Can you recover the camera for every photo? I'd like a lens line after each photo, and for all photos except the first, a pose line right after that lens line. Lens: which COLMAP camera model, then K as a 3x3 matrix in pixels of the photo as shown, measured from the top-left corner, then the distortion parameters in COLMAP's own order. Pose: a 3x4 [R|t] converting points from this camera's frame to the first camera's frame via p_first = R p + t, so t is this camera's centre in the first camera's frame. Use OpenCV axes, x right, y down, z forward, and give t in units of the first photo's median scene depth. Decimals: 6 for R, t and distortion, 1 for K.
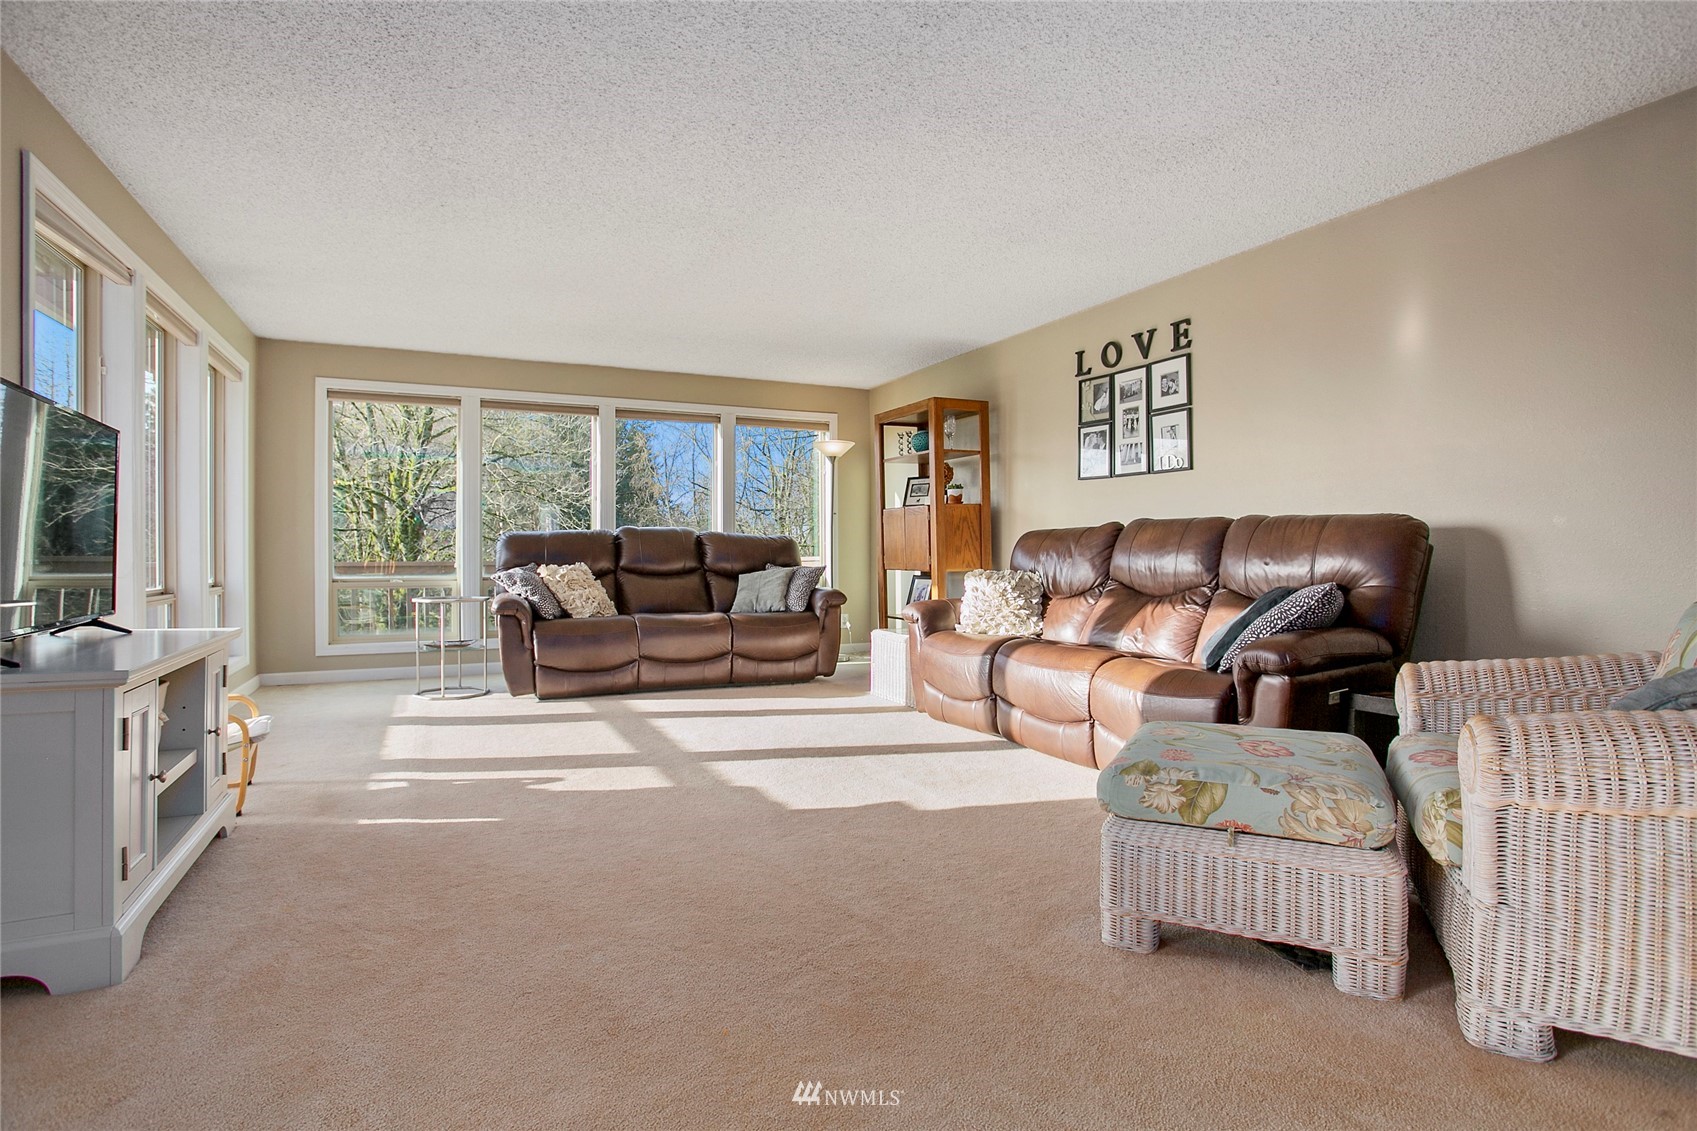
lens RADIAL K [[807.0, 0, 848.0], [0, 807.0, 533.6], [0, 0, 1]] dist [-0.000651, -0.000062]
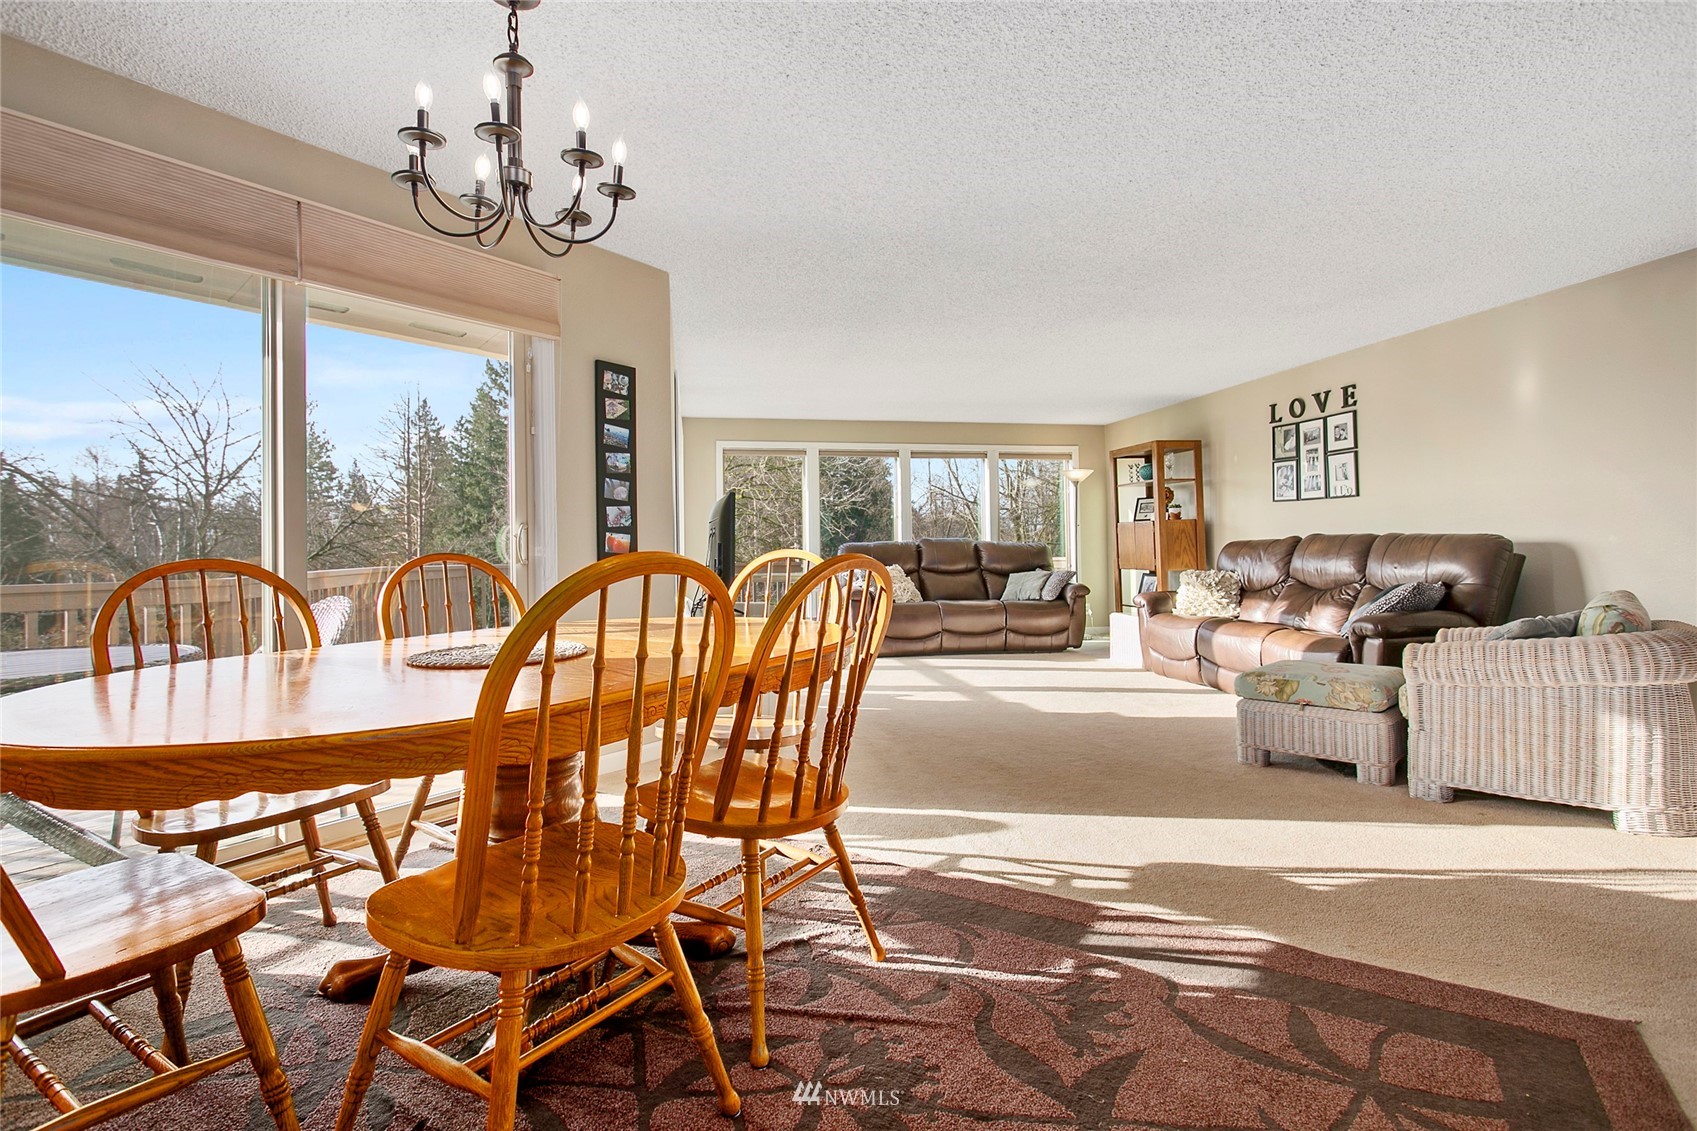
lens RADIAL K [[807.0, 0, 848.0], [0, 807.0, 533.6], [0, 0, 1]] dist [-0.000651, -0.000062]
pose [[0.961456, -0.013350, -0.274634, -0.023410], [0.015440, 0.999866, 0.005451, -0.035127], [0.274524, -0.009481, 0.961533, -0.502196]]
